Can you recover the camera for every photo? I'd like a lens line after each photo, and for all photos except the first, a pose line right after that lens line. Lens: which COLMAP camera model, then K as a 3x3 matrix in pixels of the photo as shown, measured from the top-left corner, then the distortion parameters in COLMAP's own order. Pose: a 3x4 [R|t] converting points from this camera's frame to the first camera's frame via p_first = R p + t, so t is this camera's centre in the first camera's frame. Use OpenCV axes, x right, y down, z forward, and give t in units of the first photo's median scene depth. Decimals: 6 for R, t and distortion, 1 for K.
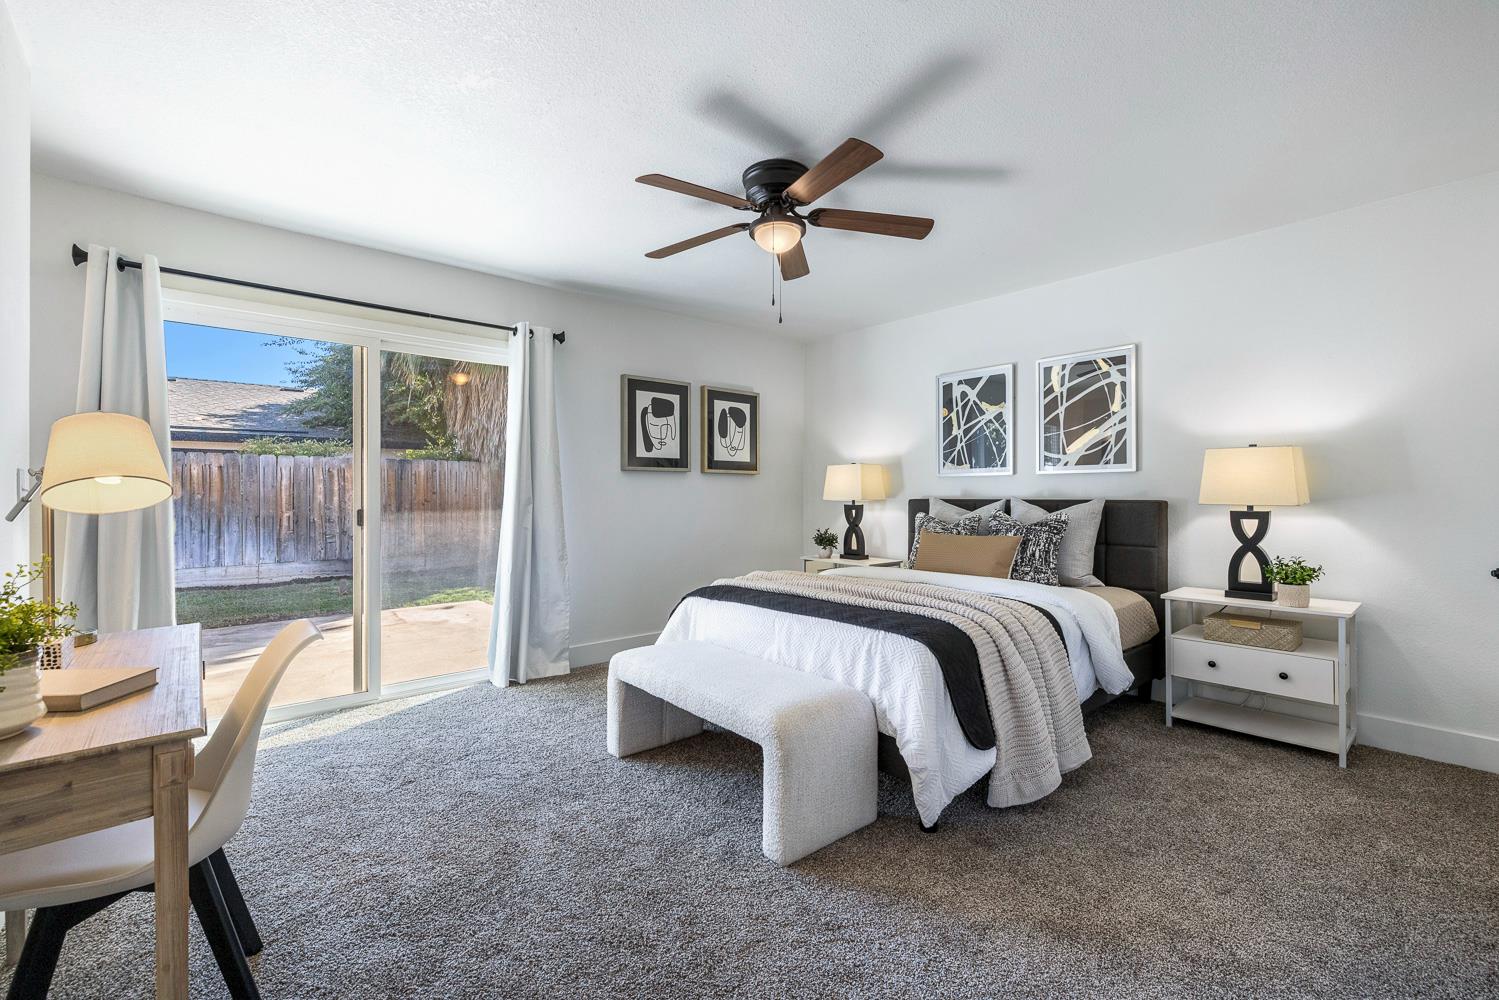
lens RADIAL K [[635.4, 0, 754.1], [0, 635.4, 480.6], [0, 0, 1]] dist [0.001116, -0.000042]
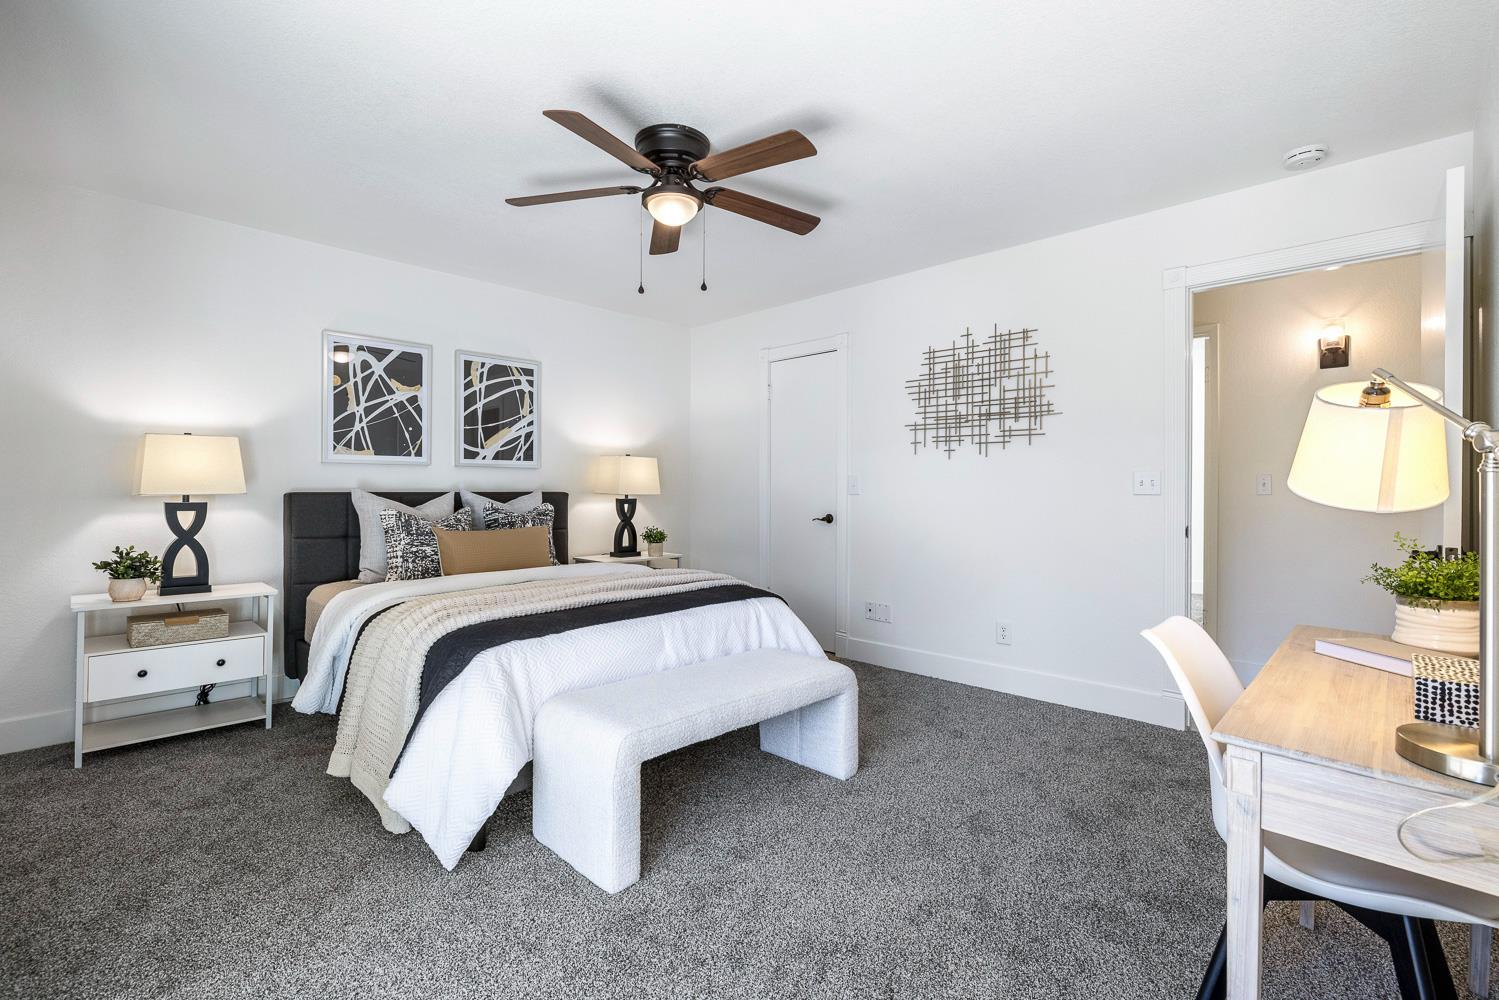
lens RADIAL K [[665.6, 0, 690.9], [0, 665.6, 484.6], [0, 0, 1]] dist [-0.001413, -0.000138]
pose [[-0.027751, 0.003897, 0.999607, -0.601460], [-0.027340, 0.999615, -0.004656, 0.013523], [-0.999241, -0.027458, -0.027634, 0.669752]]
